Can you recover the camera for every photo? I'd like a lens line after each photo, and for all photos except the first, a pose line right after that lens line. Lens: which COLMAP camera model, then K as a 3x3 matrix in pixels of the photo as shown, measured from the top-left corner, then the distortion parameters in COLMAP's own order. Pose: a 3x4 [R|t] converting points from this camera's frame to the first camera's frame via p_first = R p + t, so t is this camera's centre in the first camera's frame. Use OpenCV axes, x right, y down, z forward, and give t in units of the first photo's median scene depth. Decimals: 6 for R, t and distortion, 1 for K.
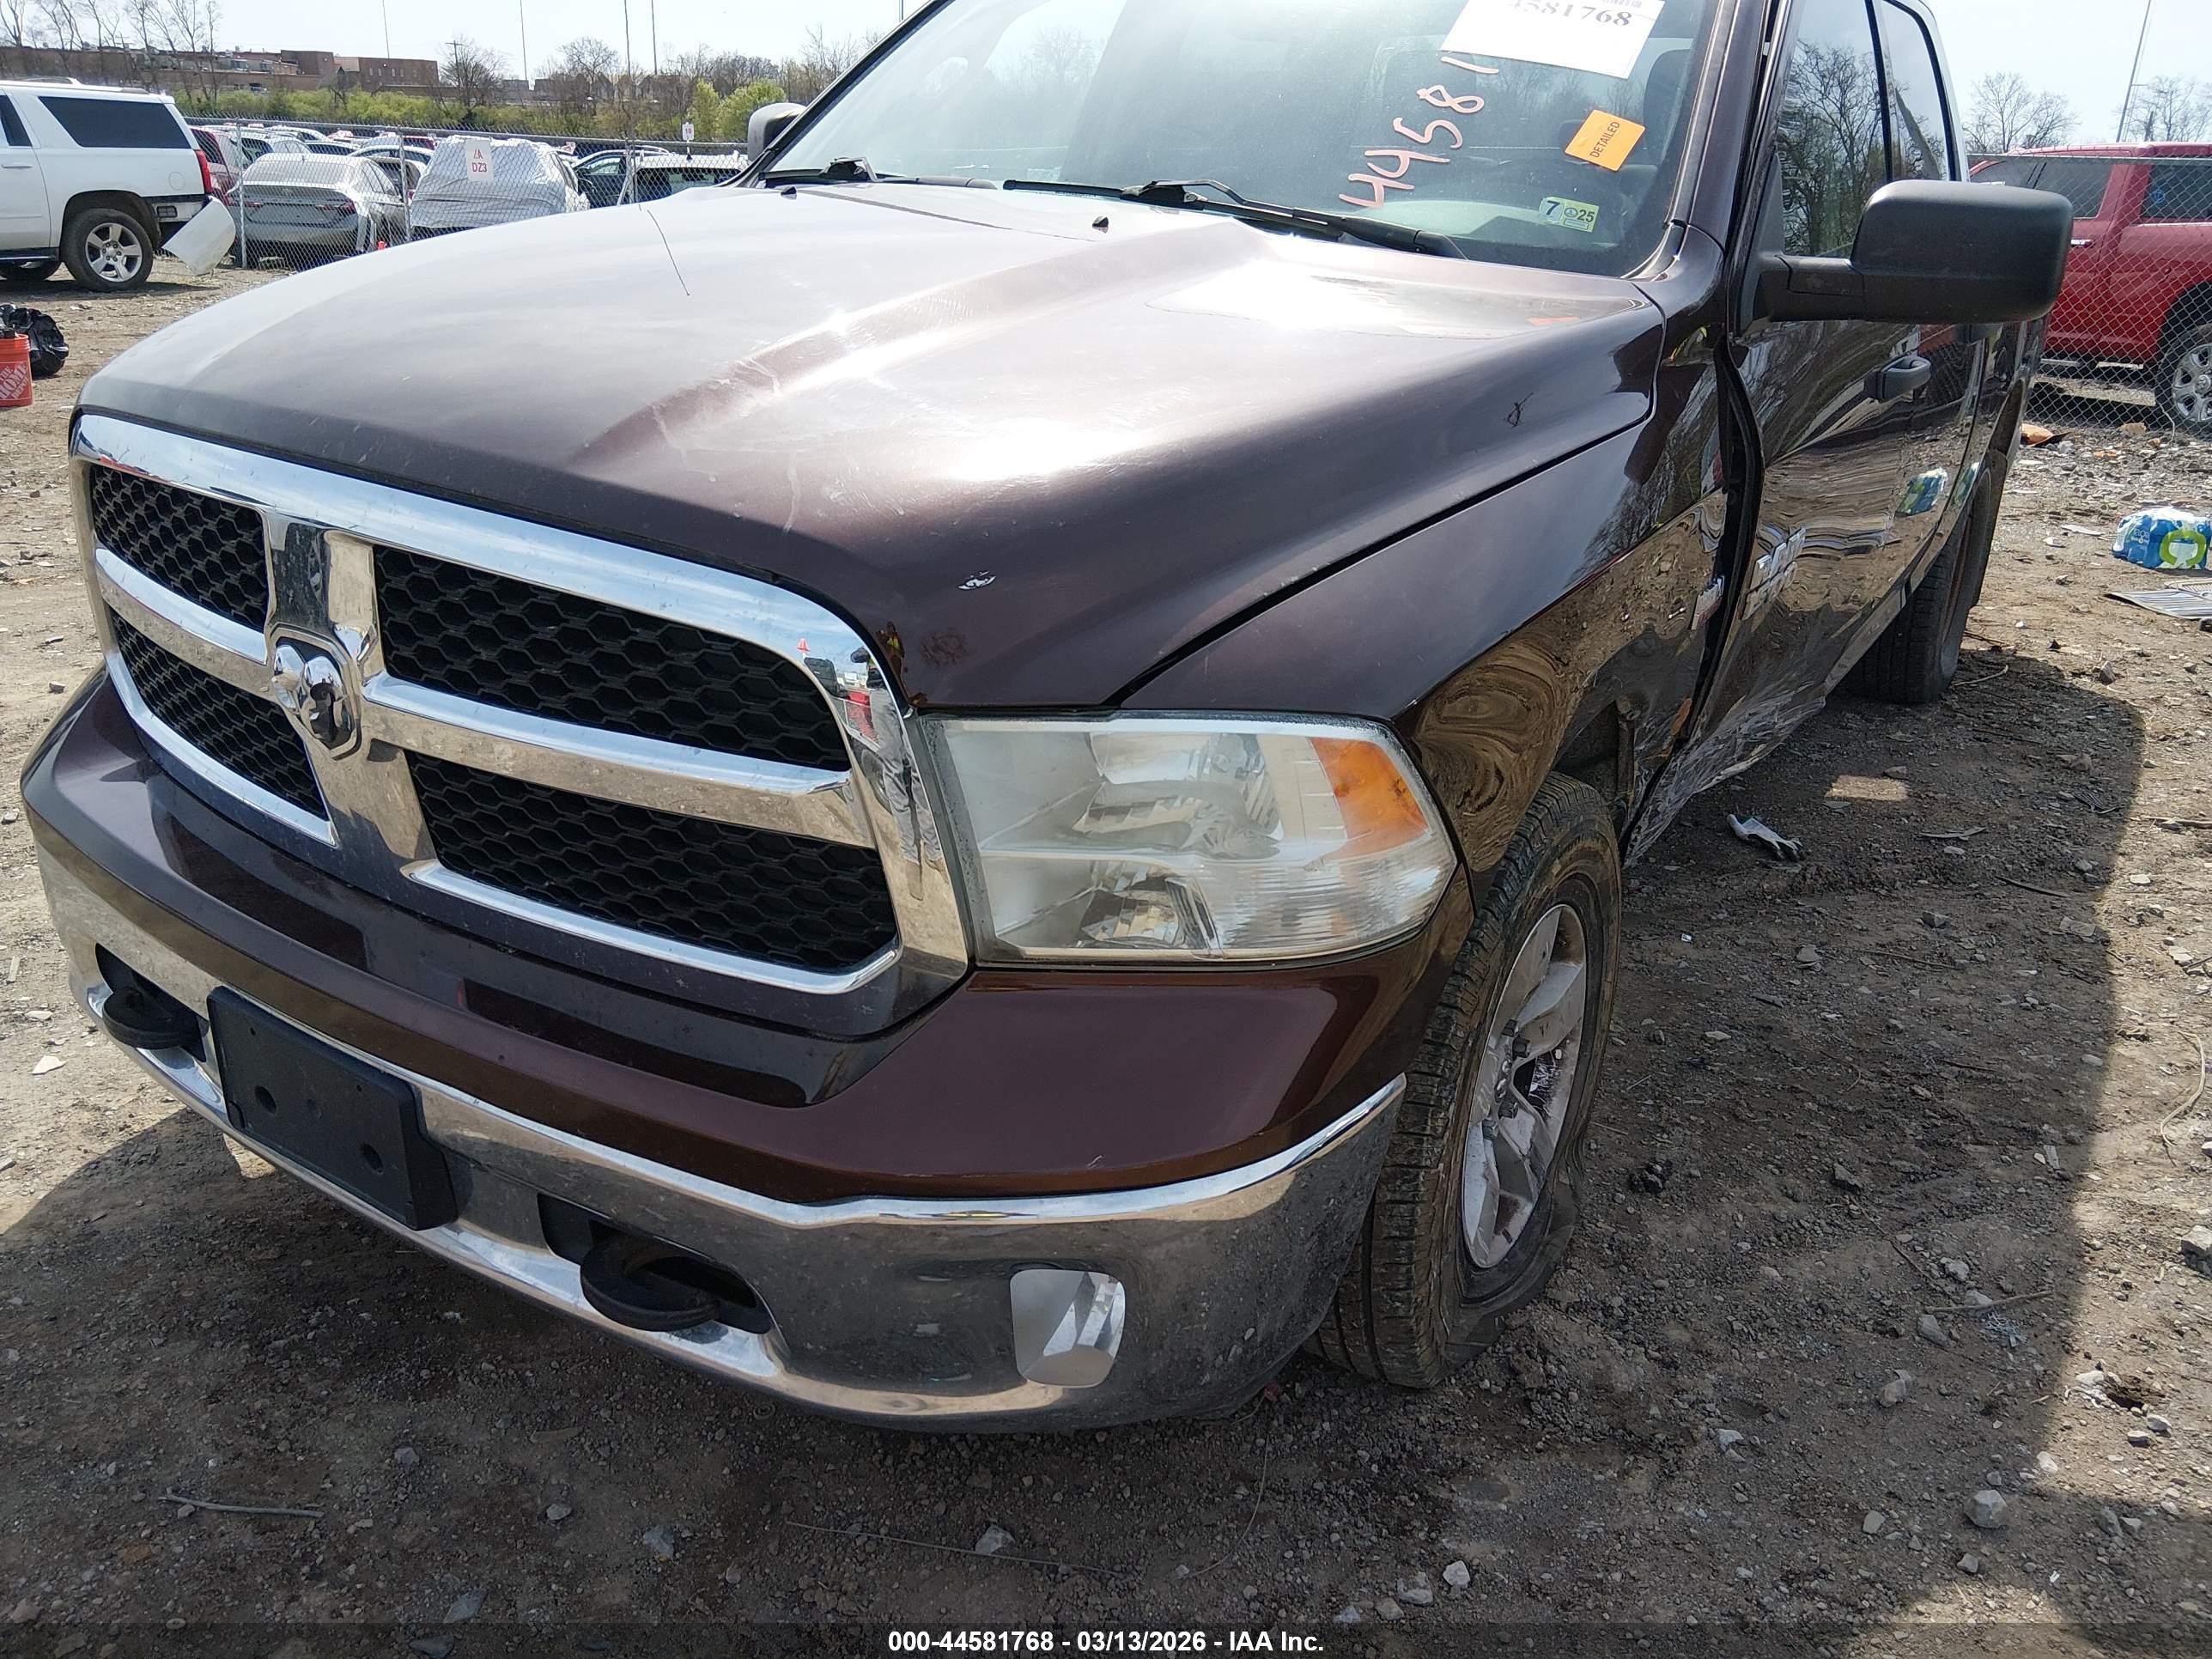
lens RADIAL K [[1774.5, 0, 1170.5], [0, 1774.5, 831.6], [0, 0, 1]] dist [0.062865, -0.144525]
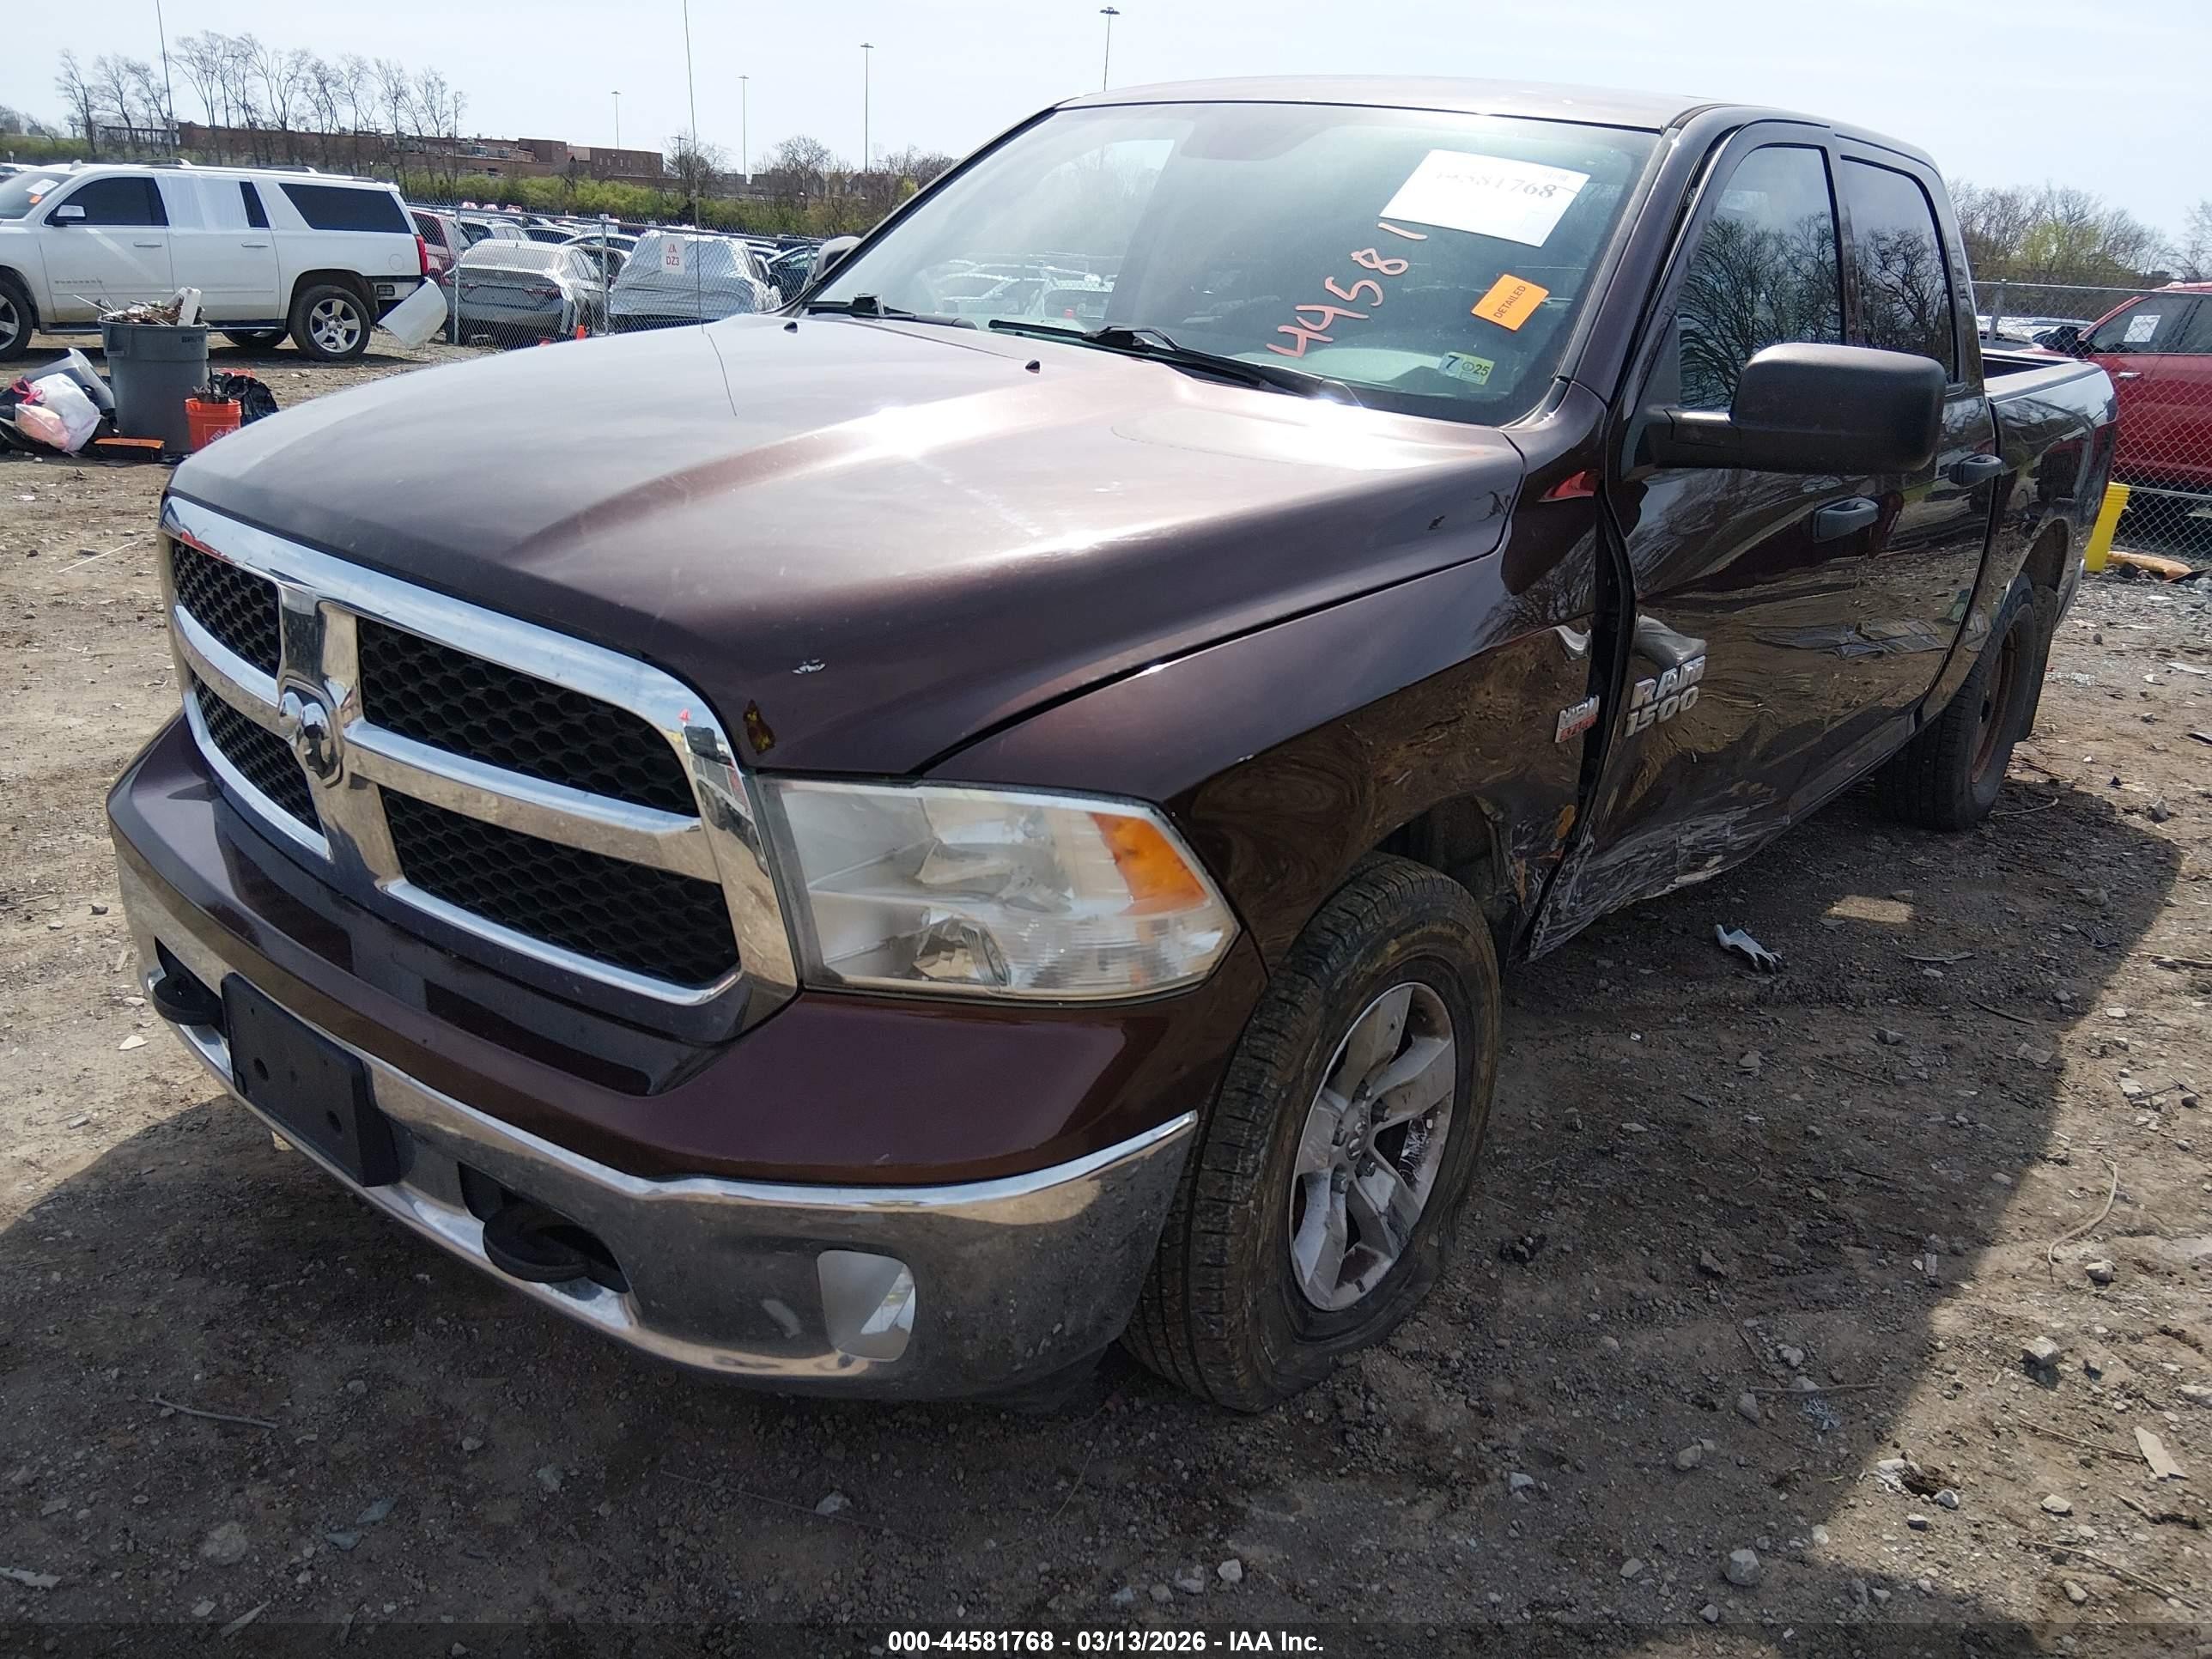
lens RADIAL K [[1774.1, 0, 1160.6], [0, 1774.1, 821.8], [0, 0, 1]] dist [0.097065, -0.205029]
pose [[0.993353, 0.056398, -0.100347, 0.170112], [-0.061834, 0.996736, -0.051909, 0.008462], [0.097092, 0.057769, 0.993597, -0.121339]]
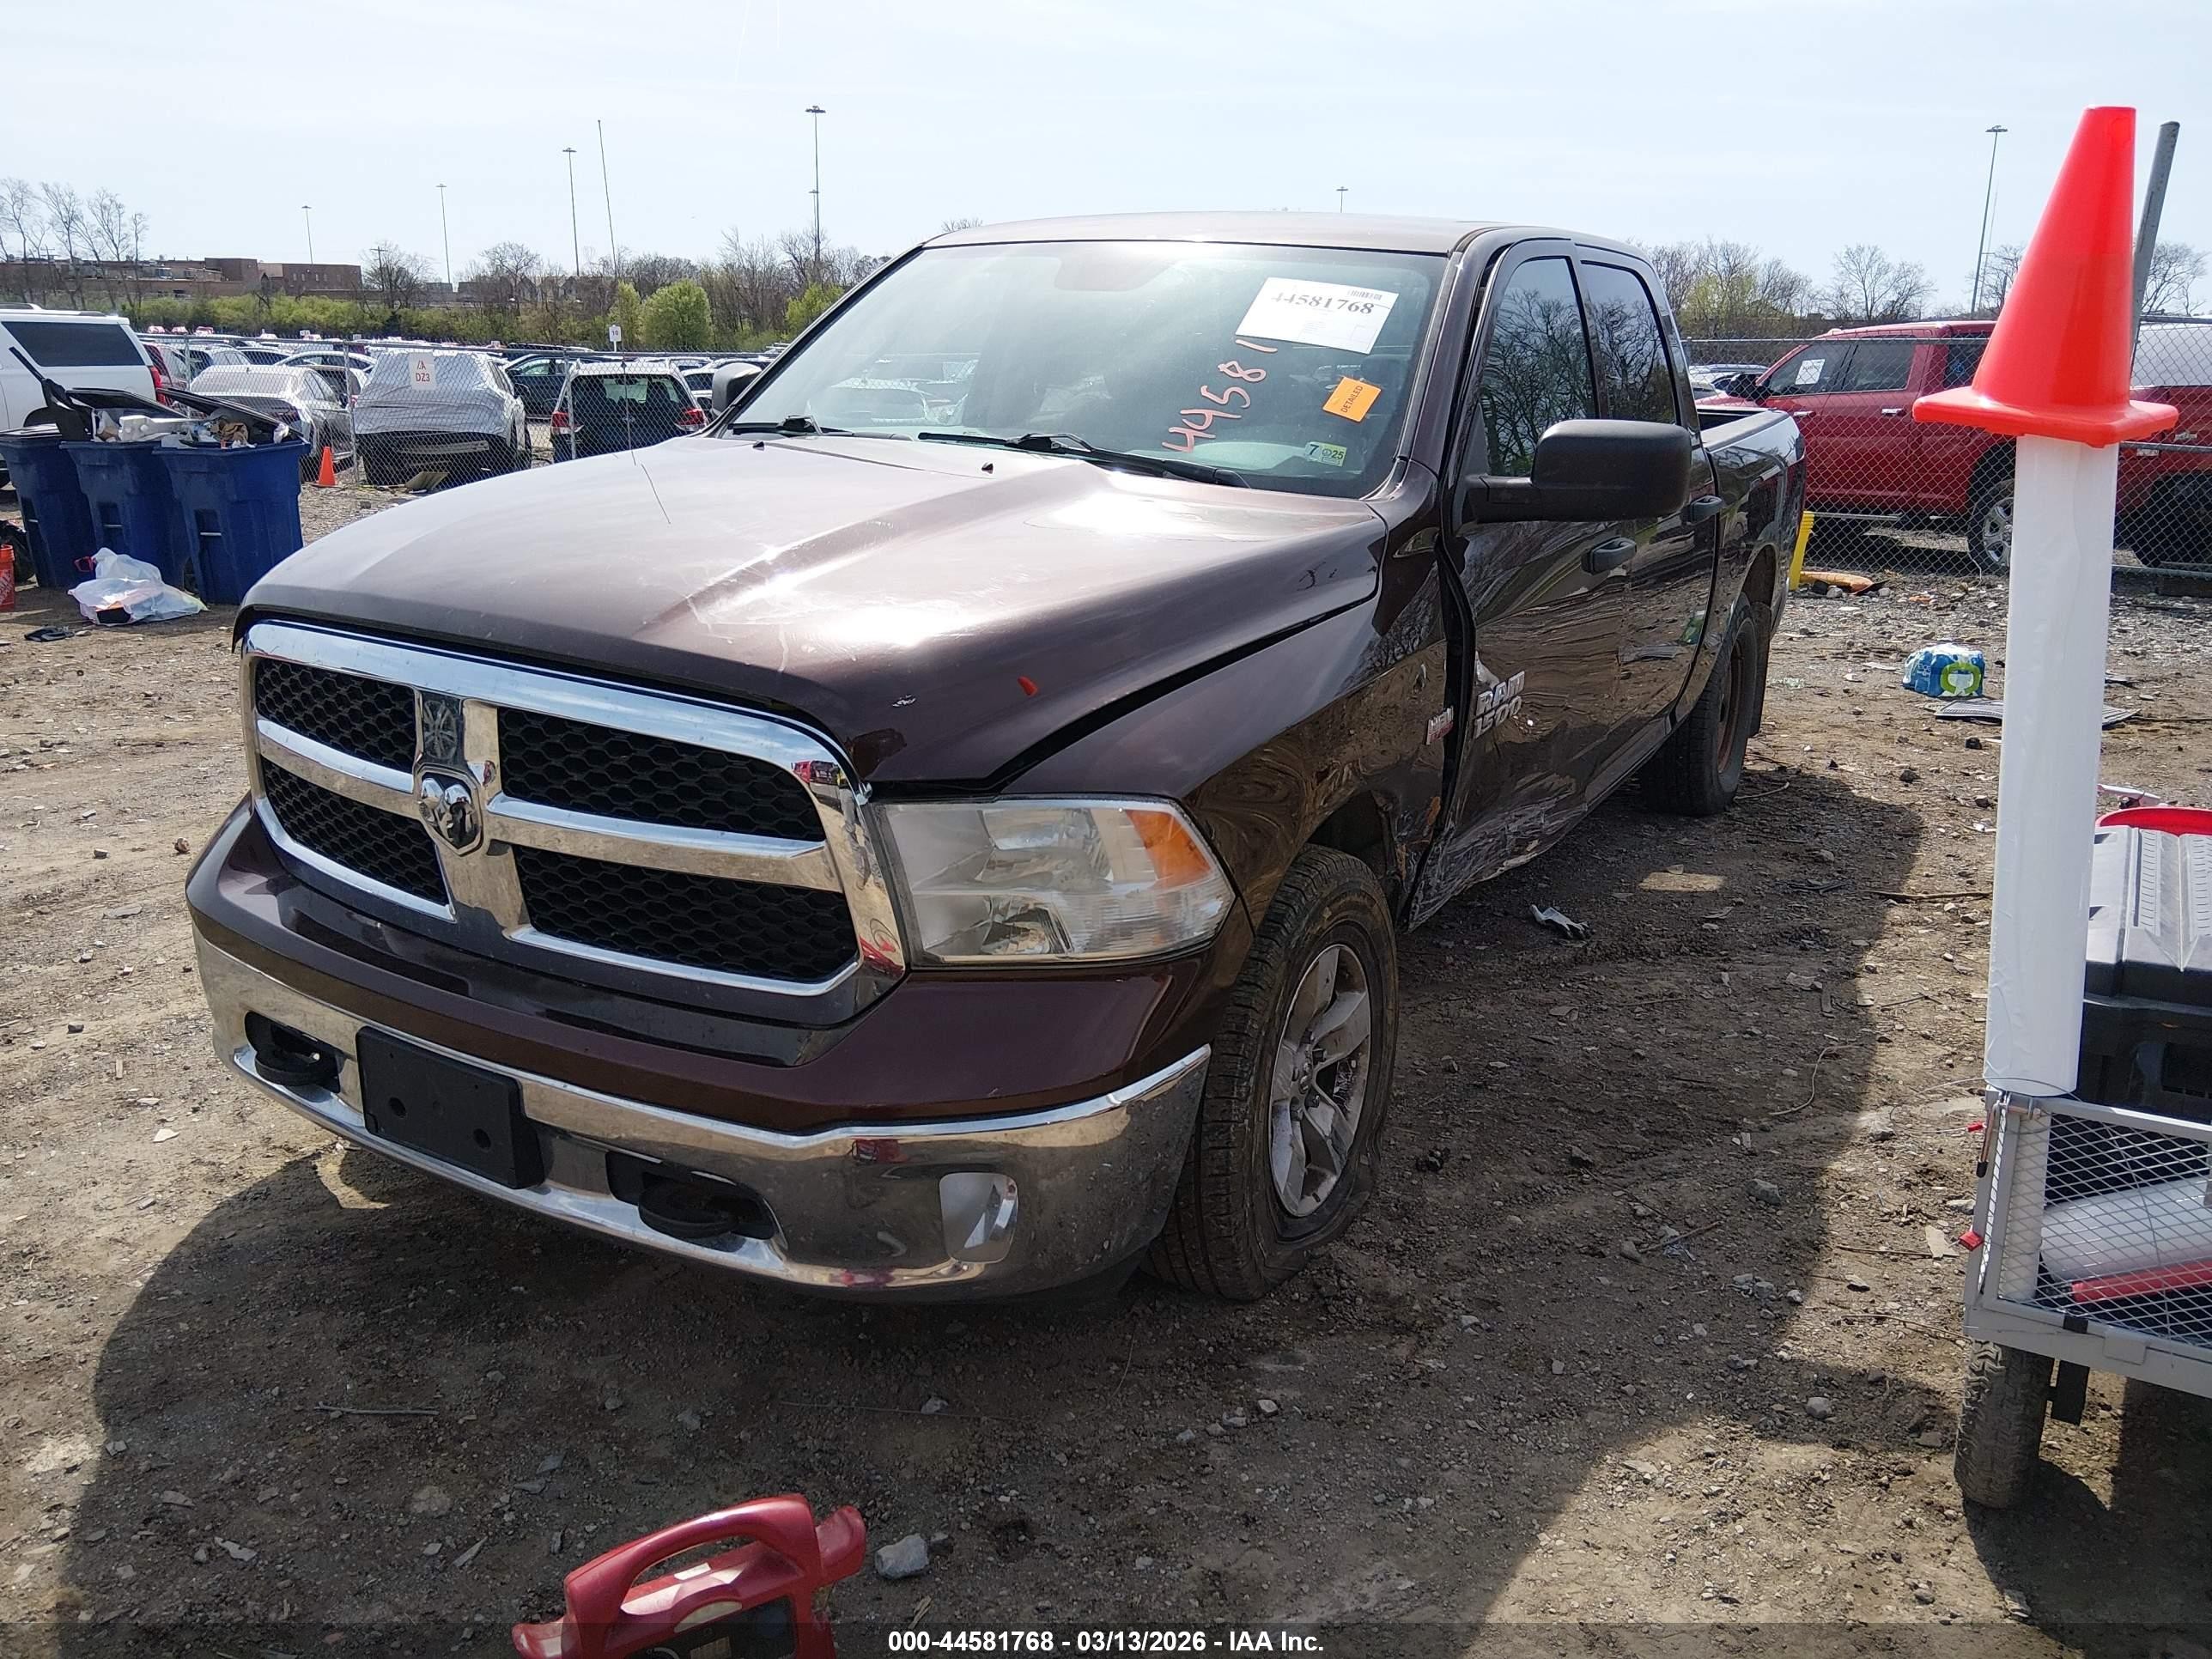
lens RADIAL K [[1778.0, 0, 1189.3], [0, 1778.0, 828.7], [0, 0, 1]] dist [0.119983, -0.230629]
pose [[0.998157, -0.035462, 0.049246, 0.039392], [0.039885, 0.994966, -0.091933, 0.074666], [-0.045738, 0.093728, 0.994547, -0.378055]]
